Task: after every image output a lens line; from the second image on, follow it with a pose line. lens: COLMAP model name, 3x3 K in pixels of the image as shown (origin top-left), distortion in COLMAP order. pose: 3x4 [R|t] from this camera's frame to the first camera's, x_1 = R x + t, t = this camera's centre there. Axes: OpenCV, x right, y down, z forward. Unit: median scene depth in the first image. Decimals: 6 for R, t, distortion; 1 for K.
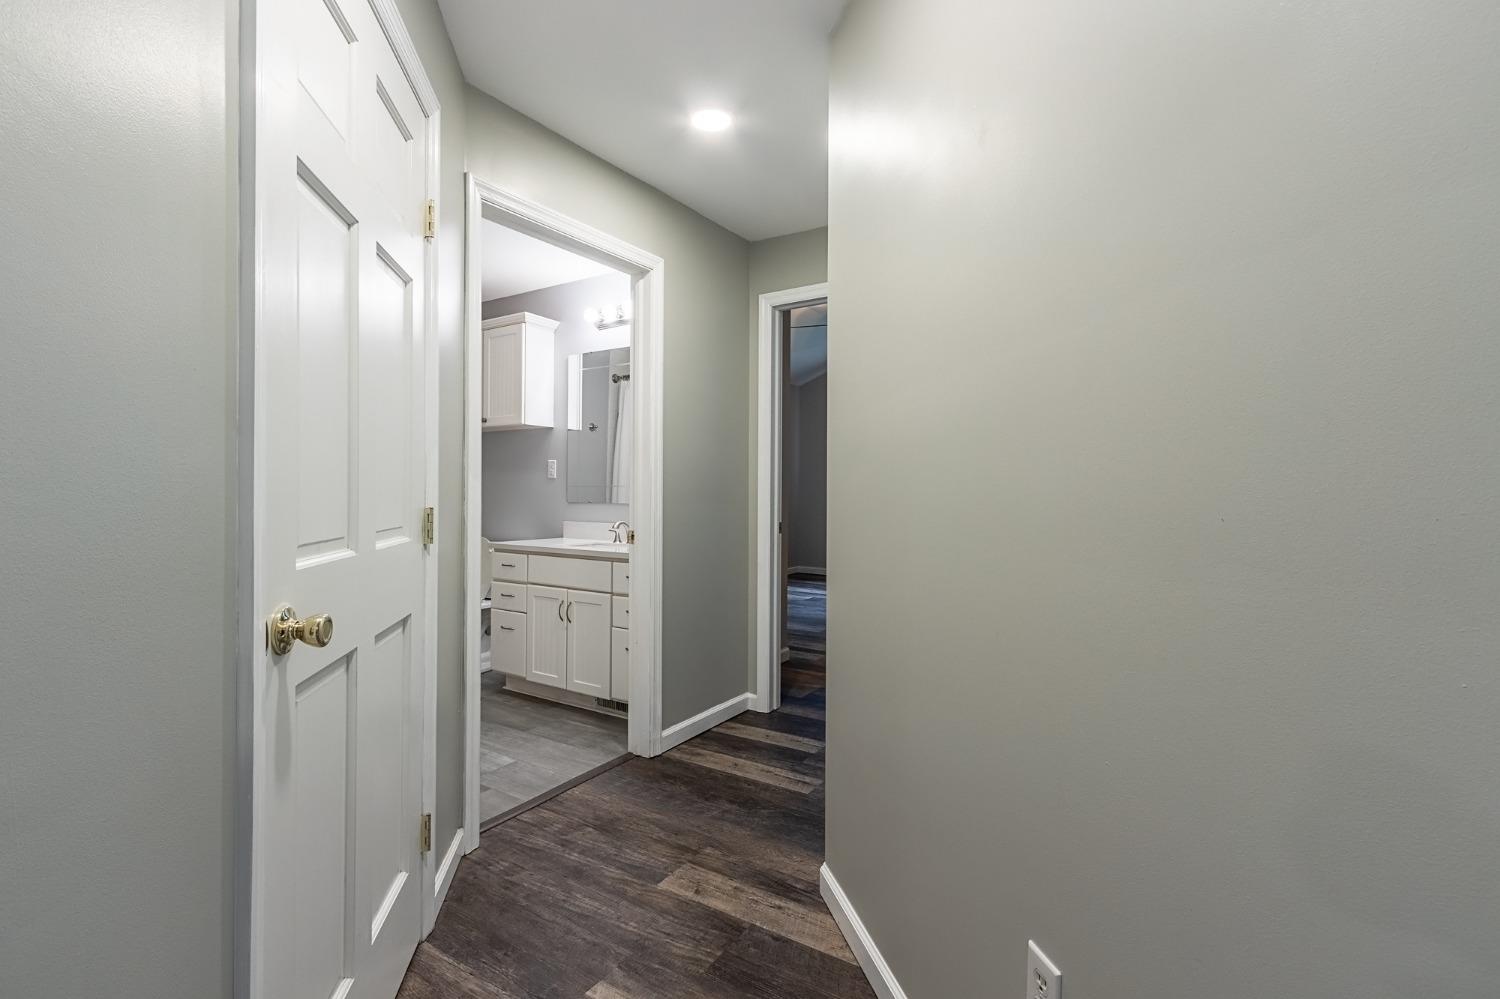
lens RADIAL K [[700.2, 0, 752.6], [0, 700.2, 490.5], [0, 0, 1]] dist [0.004739, 0.000597]
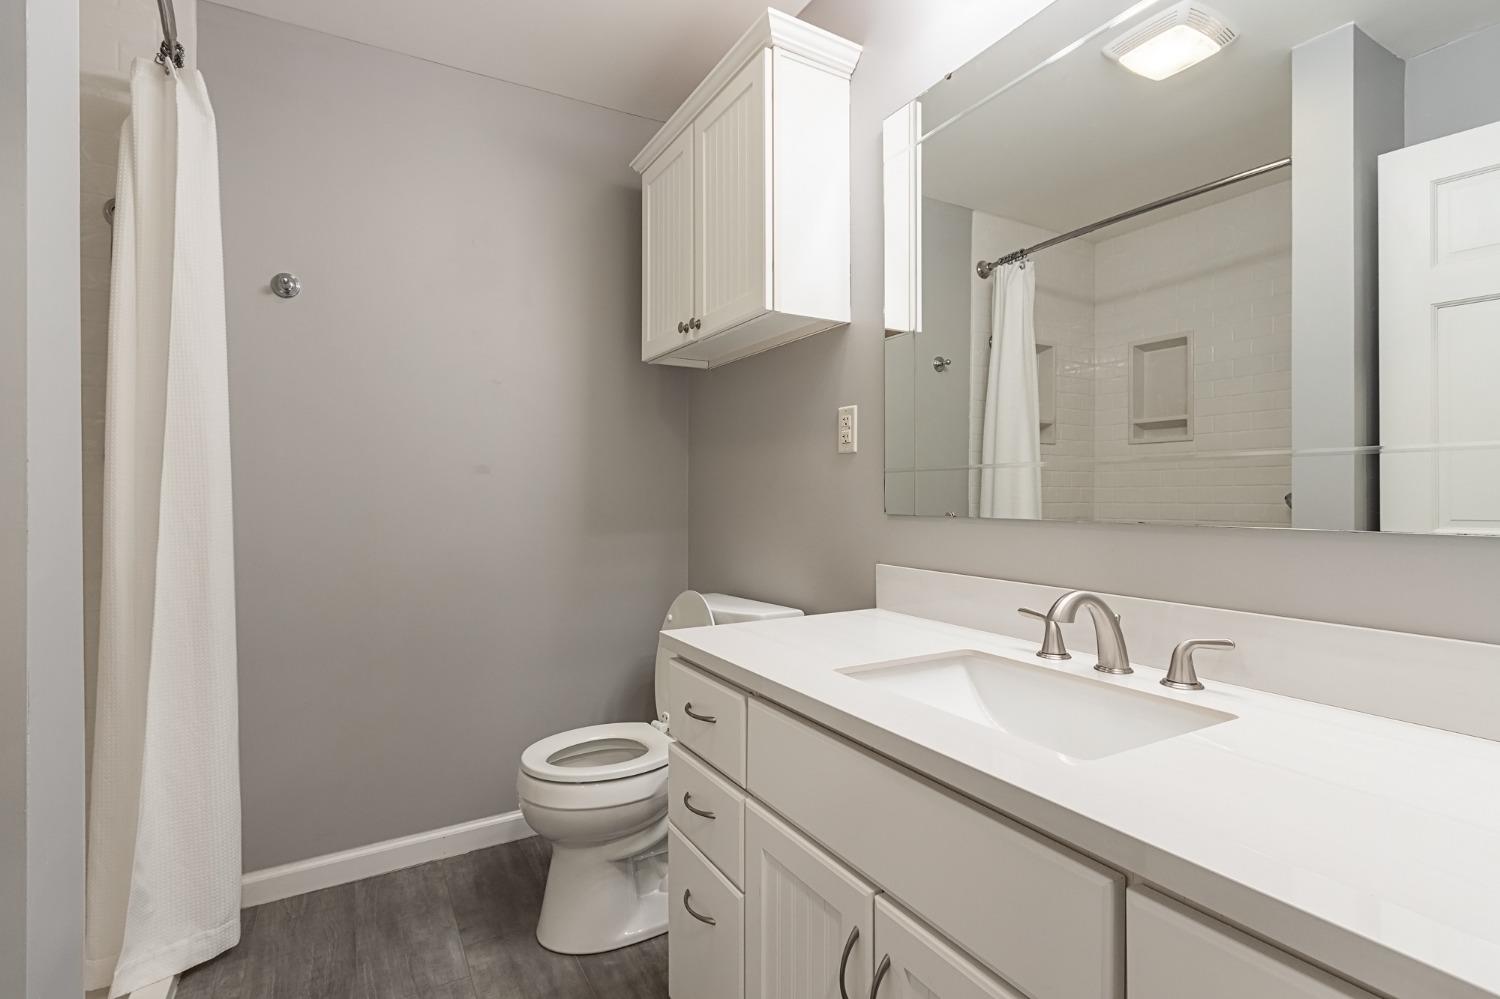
lens RADIAL K [[700.2, 0, 749.8], [0, 700.2, 491.3], [0, 0, 1]] dist [0.004739, 0.000597]
pose [[0.888635, -0.013668, -0.458412, -0.154799], [0.011131, 0.999904, -0.008235, 0.007103], [0.458480, 0.002215, 0.888702, 0.624284]]
